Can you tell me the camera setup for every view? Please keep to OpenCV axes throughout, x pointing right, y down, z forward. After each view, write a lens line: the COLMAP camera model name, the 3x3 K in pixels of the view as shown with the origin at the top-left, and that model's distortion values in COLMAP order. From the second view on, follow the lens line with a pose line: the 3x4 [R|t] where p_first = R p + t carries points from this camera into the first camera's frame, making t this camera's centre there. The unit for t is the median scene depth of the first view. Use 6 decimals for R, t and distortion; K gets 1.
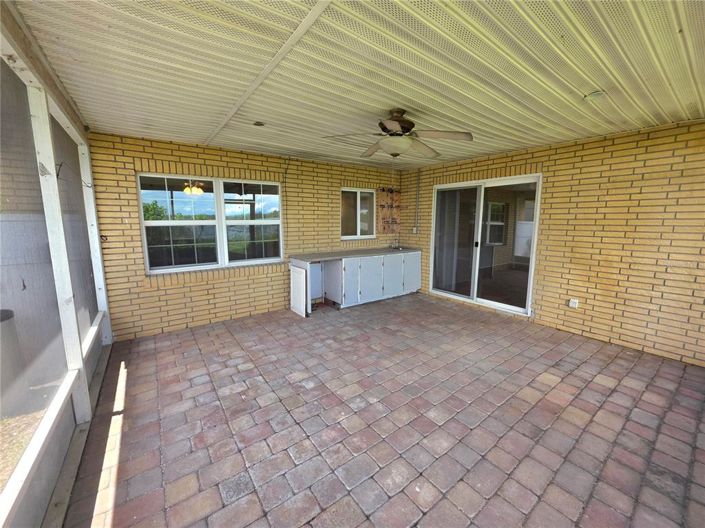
lens RADIAL K [[281.6, 0, 353.5], [0, 281.6, 262.3], [0, 0, 1]] dist [0.001872, 0.000051]
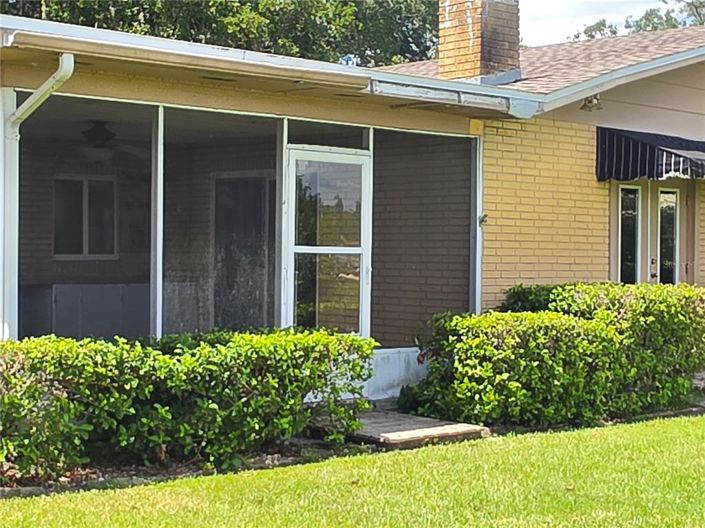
lens RADIAL K [[1408.6, 0, 352.6], [0, 1408.6, 264.1], [0, 0, 1]] dist [0.042141, 0.000000]
pose [[0.991846, 0.002730, 0.127415, 0.196672], [0.014398, 0.990970, -0.133308, 0.324379], [-0.126628, 0.134056, 0.982850, -1.948489]]
